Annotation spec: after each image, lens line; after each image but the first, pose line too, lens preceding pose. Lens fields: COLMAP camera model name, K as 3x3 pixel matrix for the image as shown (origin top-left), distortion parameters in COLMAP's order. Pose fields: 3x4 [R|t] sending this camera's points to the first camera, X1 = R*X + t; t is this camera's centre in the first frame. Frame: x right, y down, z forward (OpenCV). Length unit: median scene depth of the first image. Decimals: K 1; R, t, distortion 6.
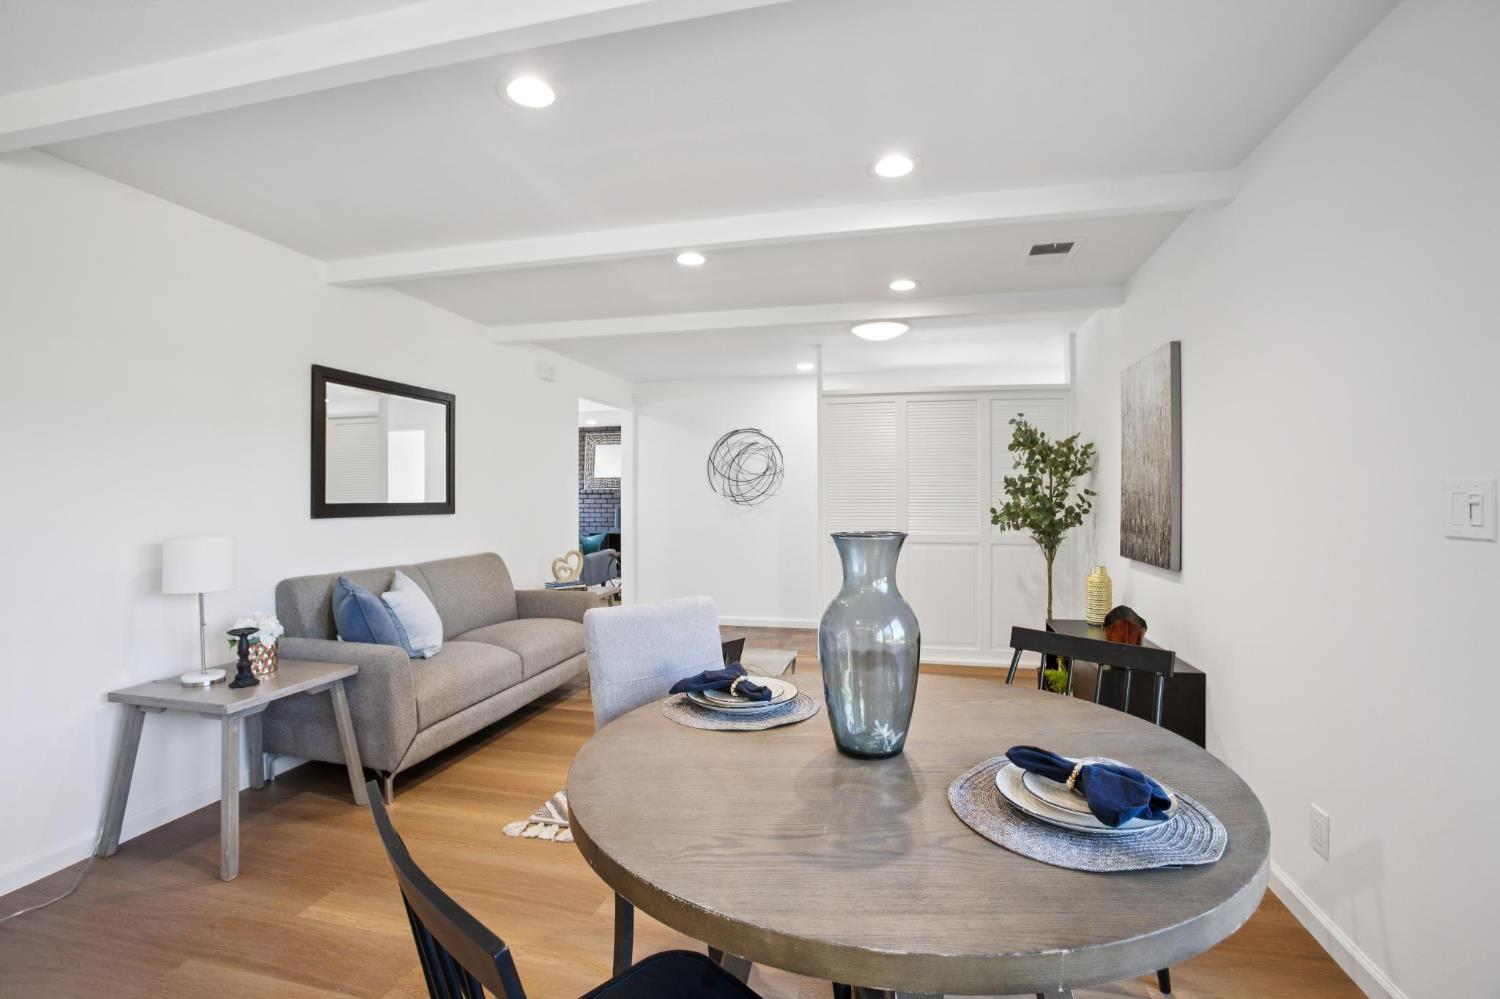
lens RADIAL K [[677.0, 0, 766.5], [0, 677.0, 494.4], [0, 0, 1]] dist [-0.086424, 0.039084]
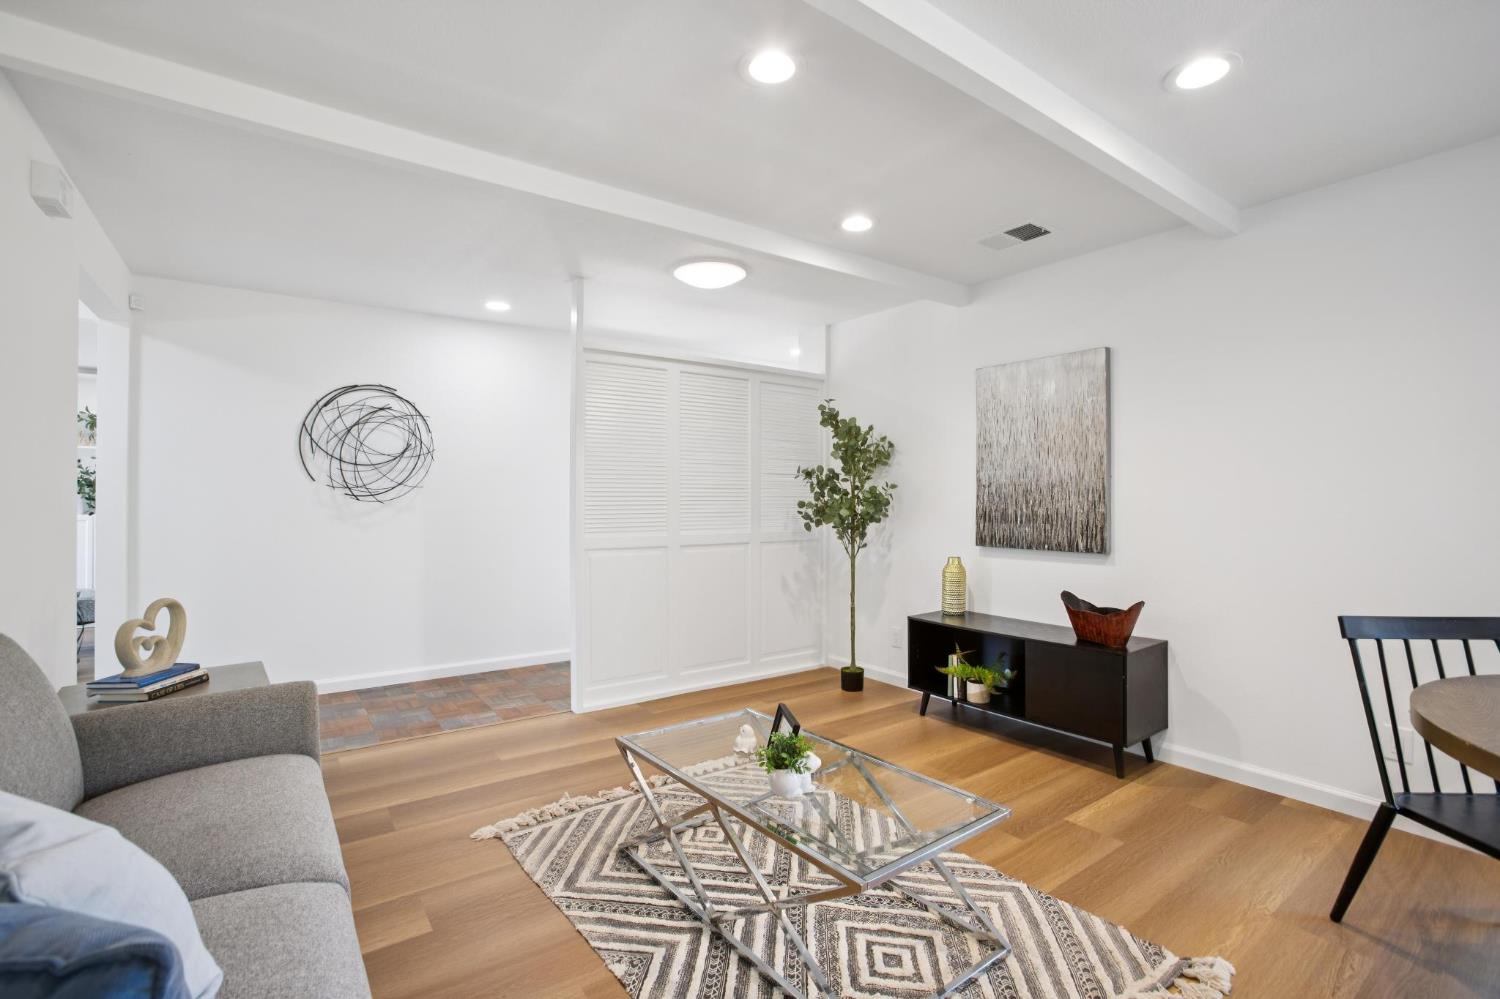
lens RADIAL K [[677.0, 0, 766.5], [0, 677.0, 494.4], [0, 0, 1]] dist [-0.086424, 0.039084]
pose [[0.662764, 0.003818, 0.748818, -0.350096], [-0.003648, 0.999992, -0.001870, 0.012013], [-0.748819, -0.001492, 0.662773, 0.408133]]
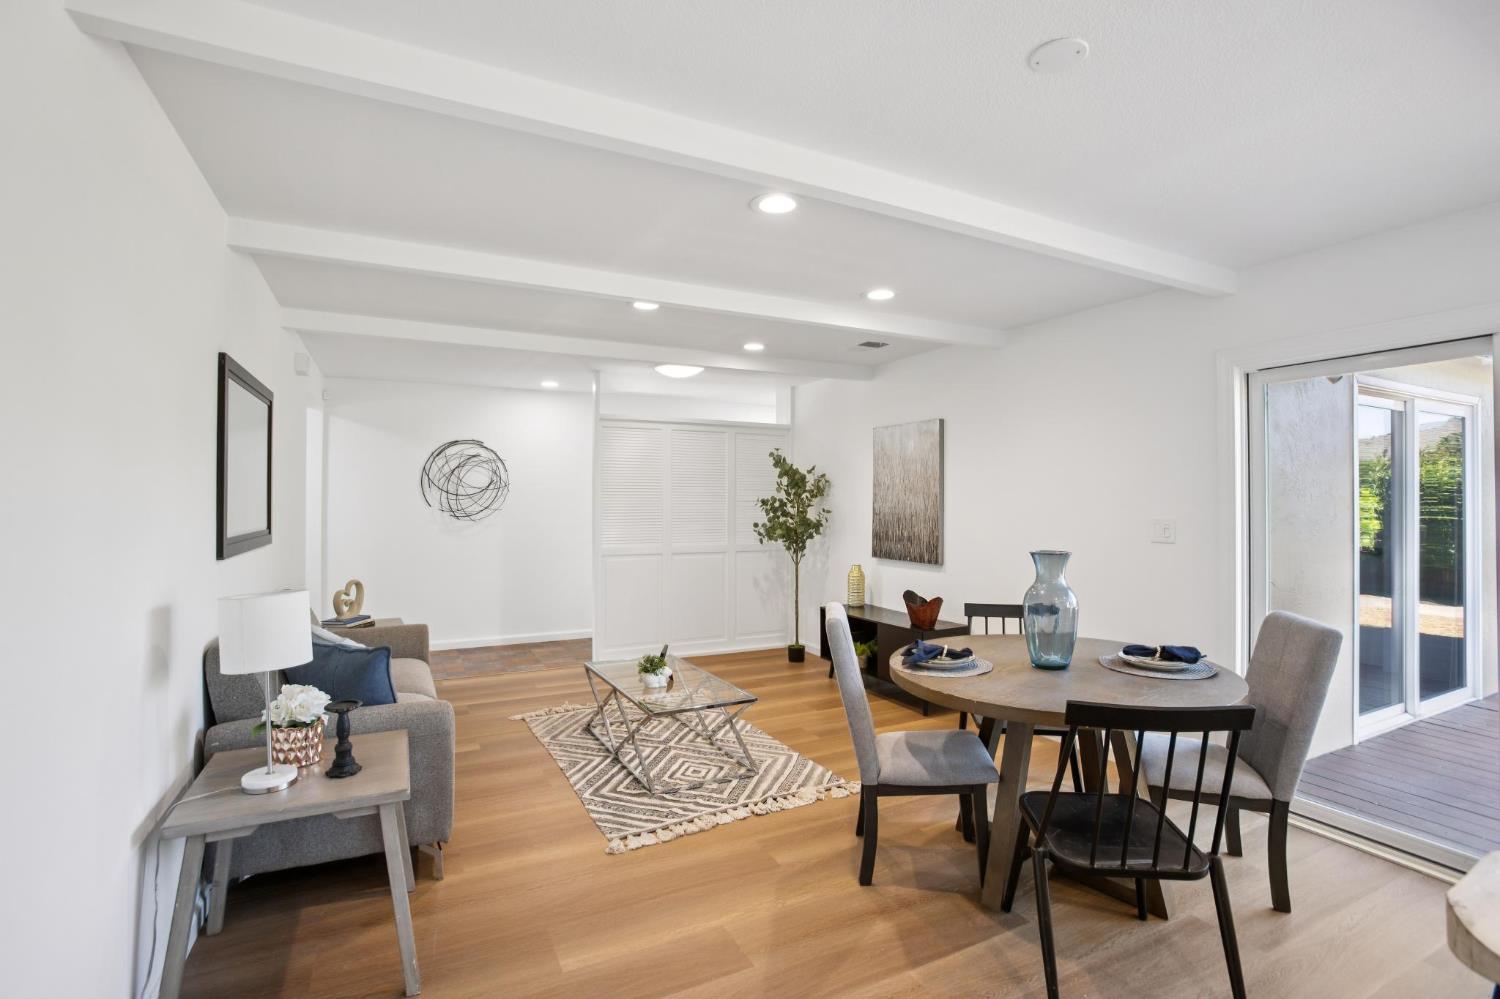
lens RADIAL K [[677.0, 0, 766.5], [0, 677.0, 494.4], [0, 0, 1]] dist [-0.086424, 0.039084]
pose [[0.761894, 0.008976, 0.647640, -0.435689], [-0.005551, 0.999958, -0.007328, -0.022205], [-0.647678, 0.001988, 0.761911, 0.025990]]
